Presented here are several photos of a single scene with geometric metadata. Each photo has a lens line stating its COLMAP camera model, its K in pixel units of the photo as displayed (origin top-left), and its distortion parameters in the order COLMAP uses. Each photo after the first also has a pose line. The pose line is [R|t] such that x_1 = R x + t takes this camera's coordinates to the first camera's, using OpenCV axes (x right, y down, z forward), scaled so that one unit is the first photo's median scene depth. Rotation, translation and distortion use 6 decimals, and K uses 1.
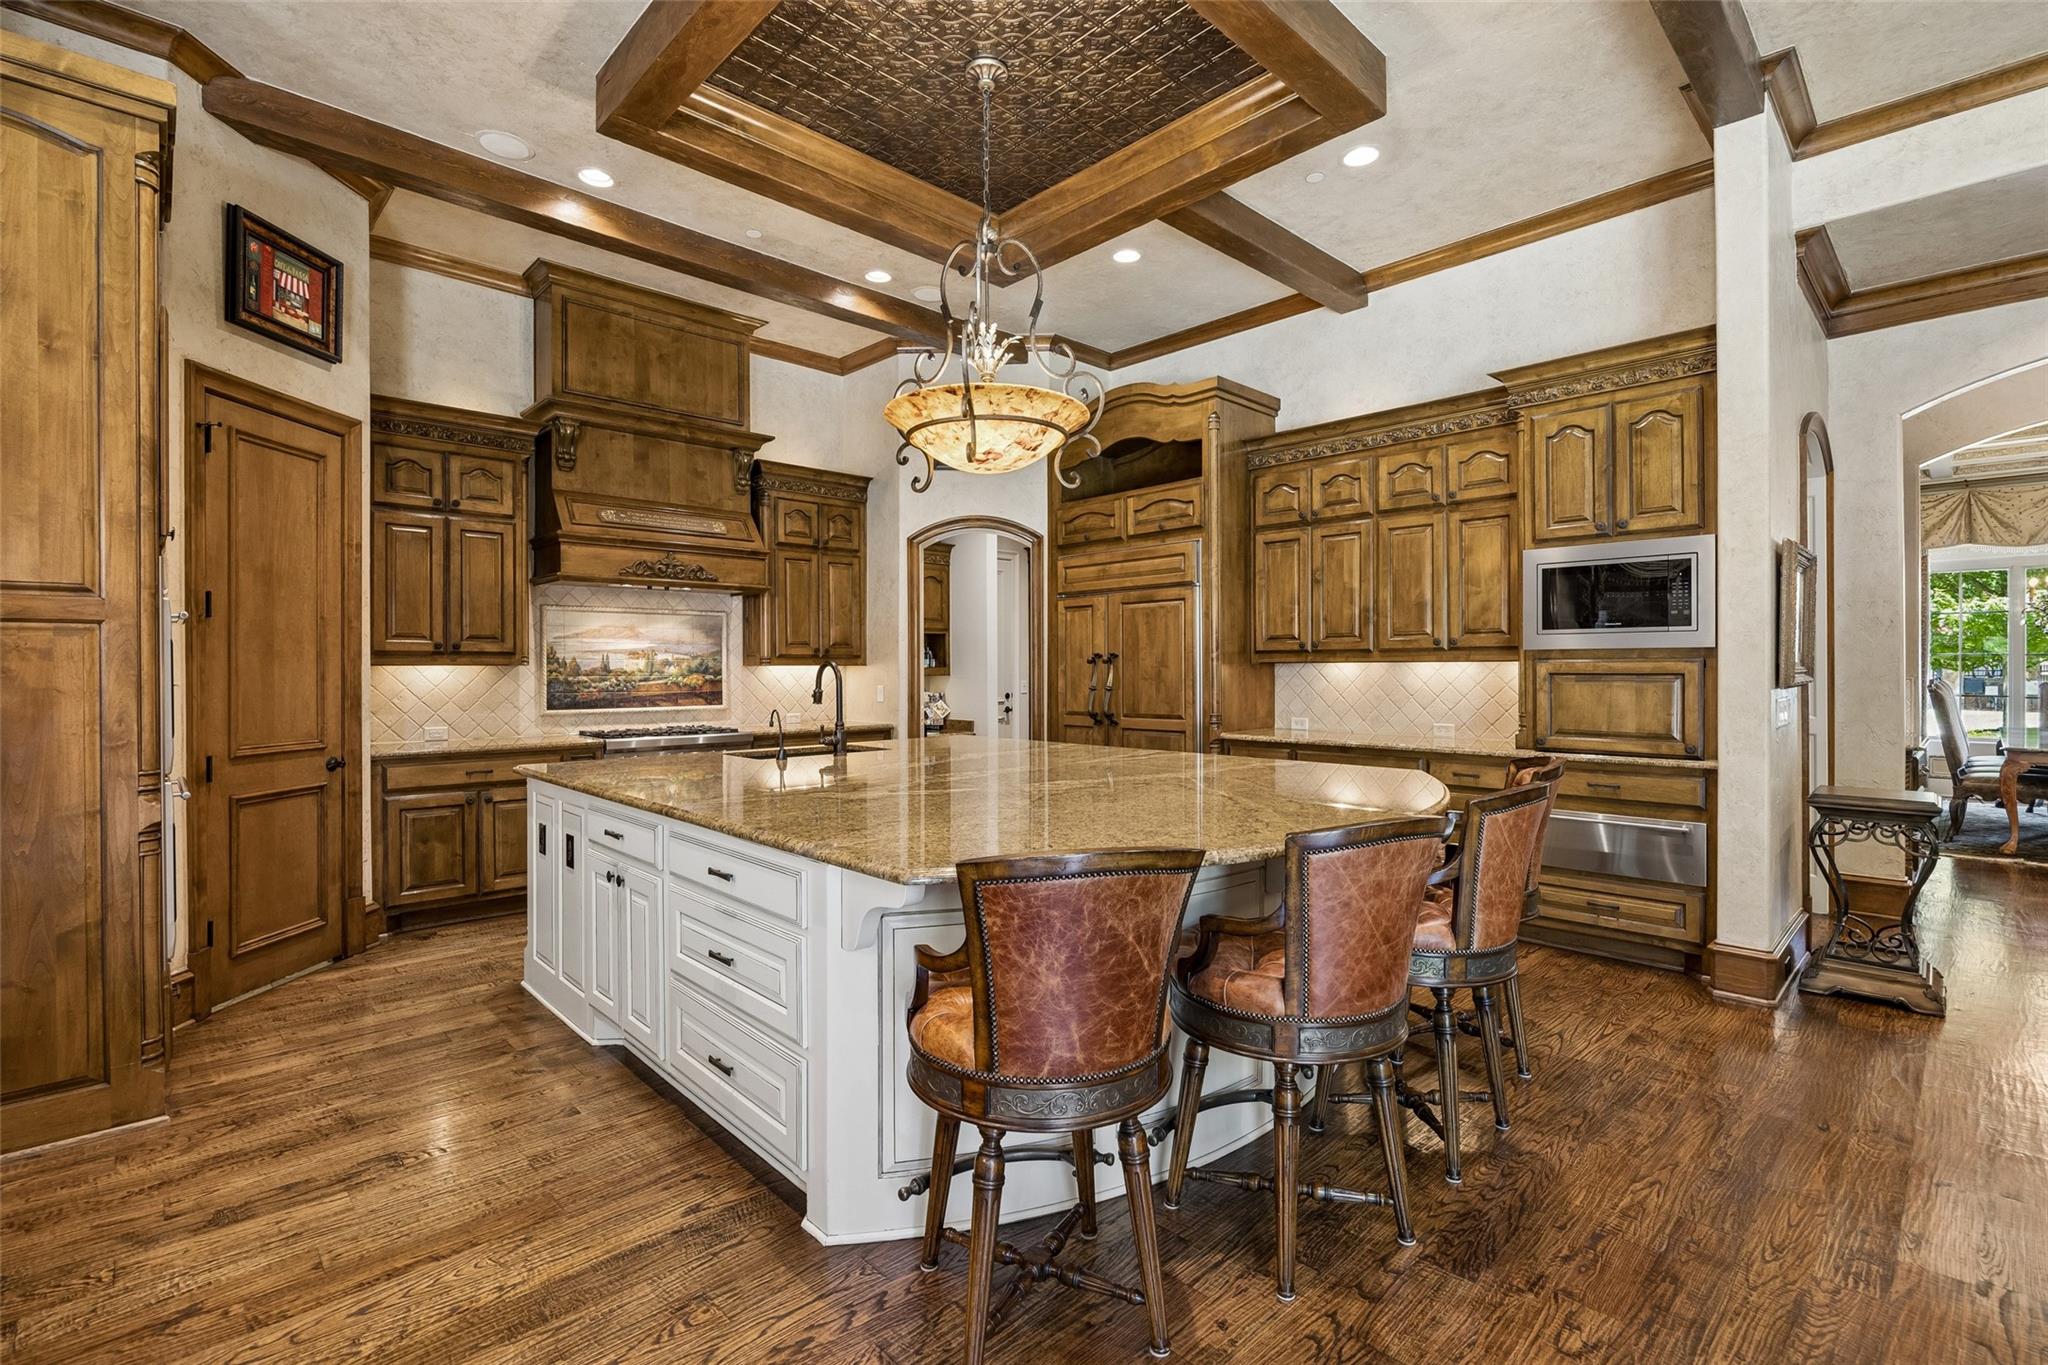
lens RADIAL K [[919.8, 0, 1024.0], [0, 919.8, 682.5], [0, 0, 1]] dist [-0.009718, -0.000057]
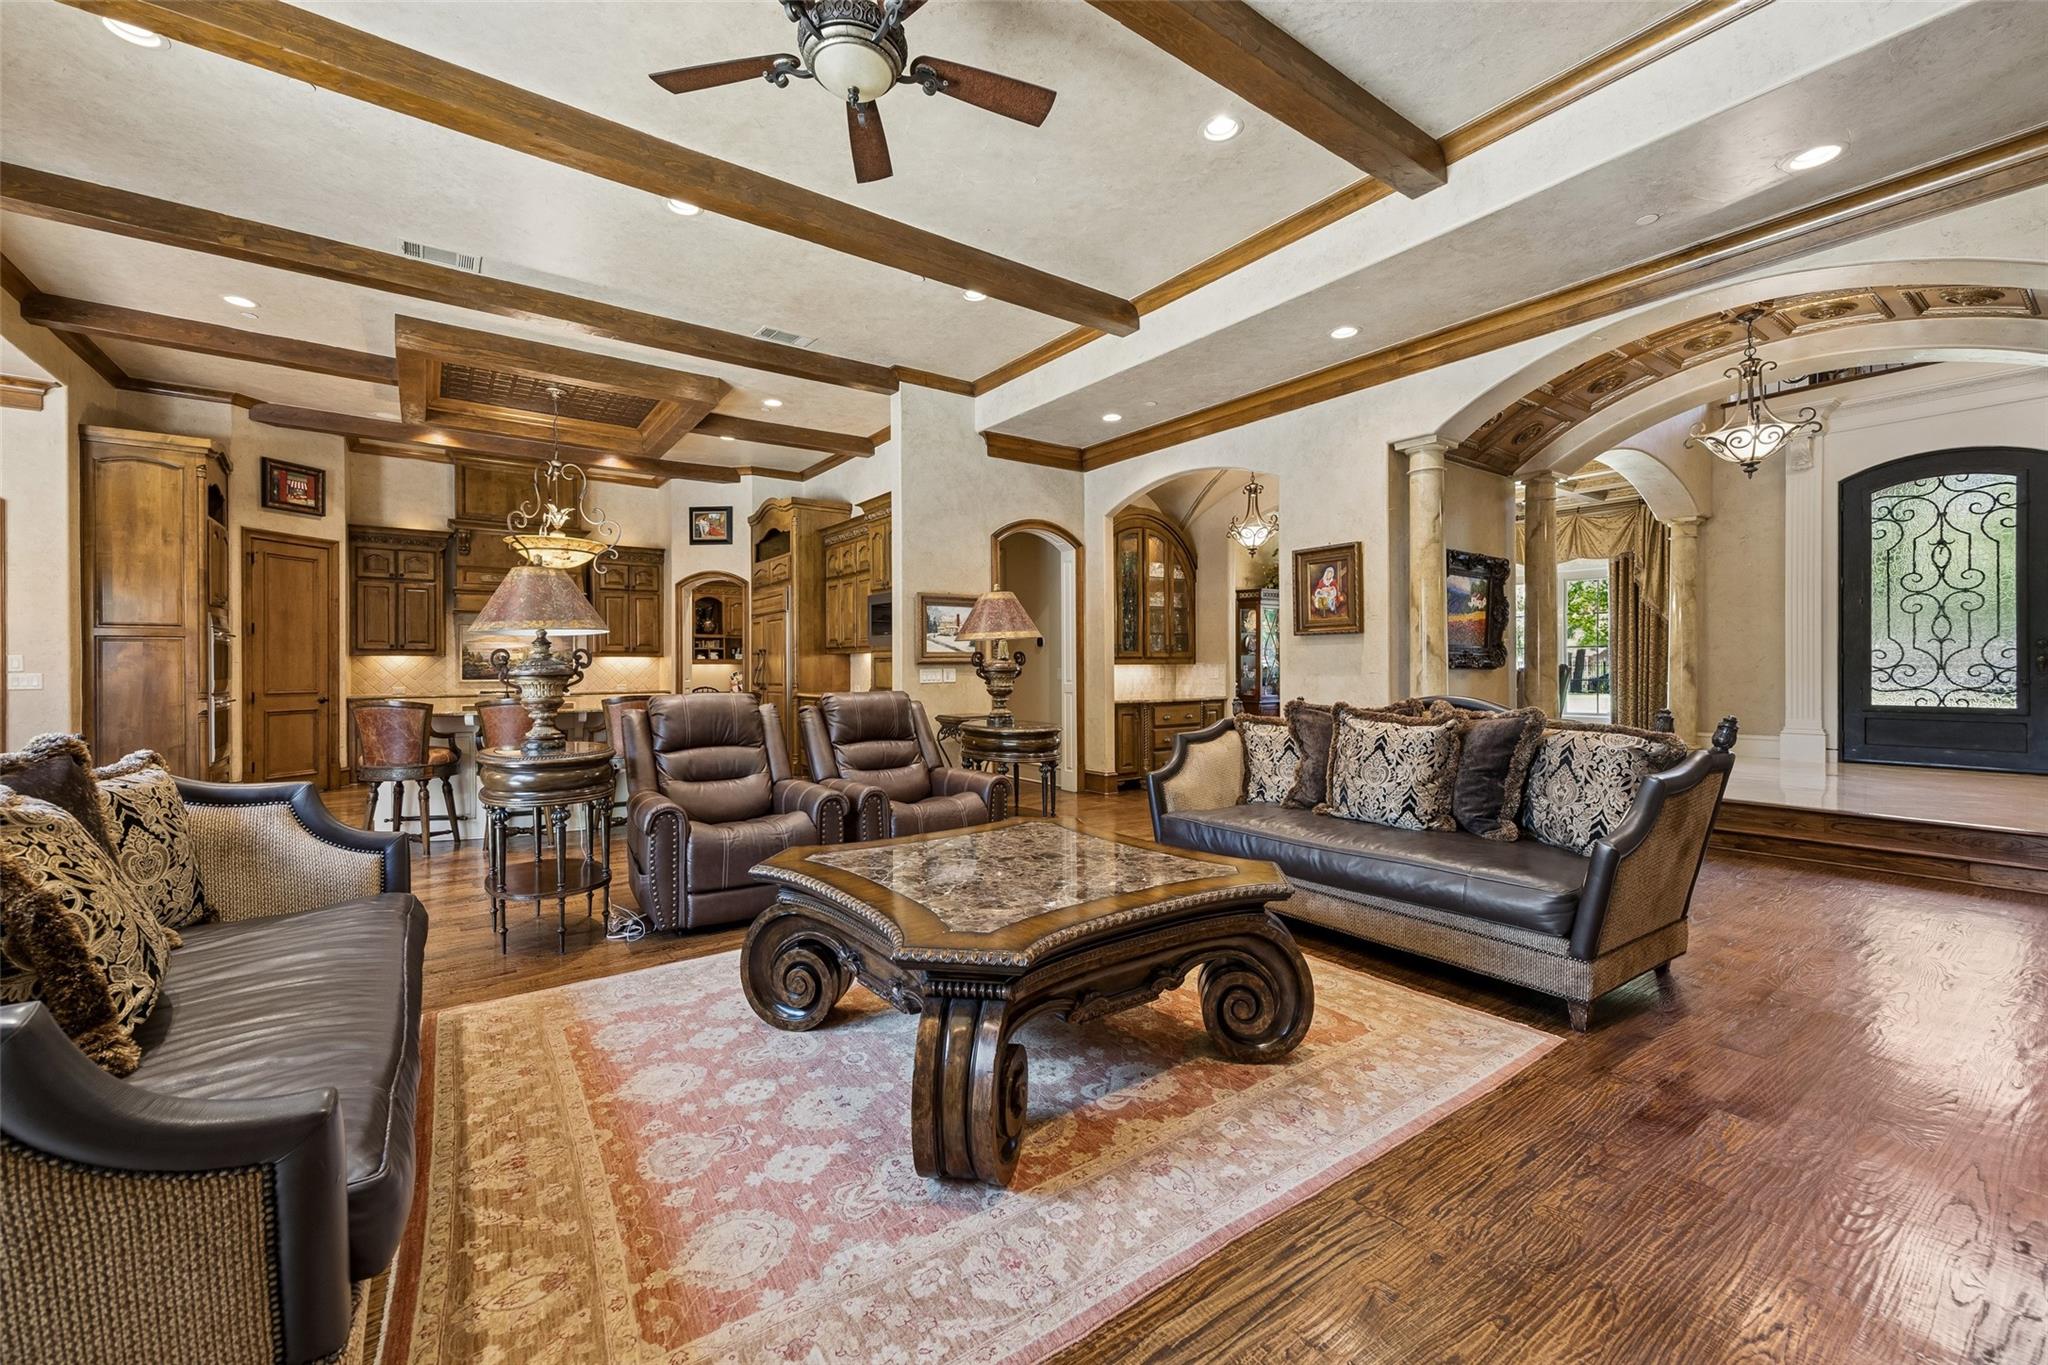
lens RADIAL K [[823.8, 0, 1024.0], [0, 823.8, 682.5], [0, 0, 1]] dist [0.001847, 0.000174]
pose [[0.989677, 0.004843, -0.143237, 1.166957], [-0.004566, 0.999987, 0.002267, 0.034198], [0.143246, -0.001589, 0.989686, -0.698664]]
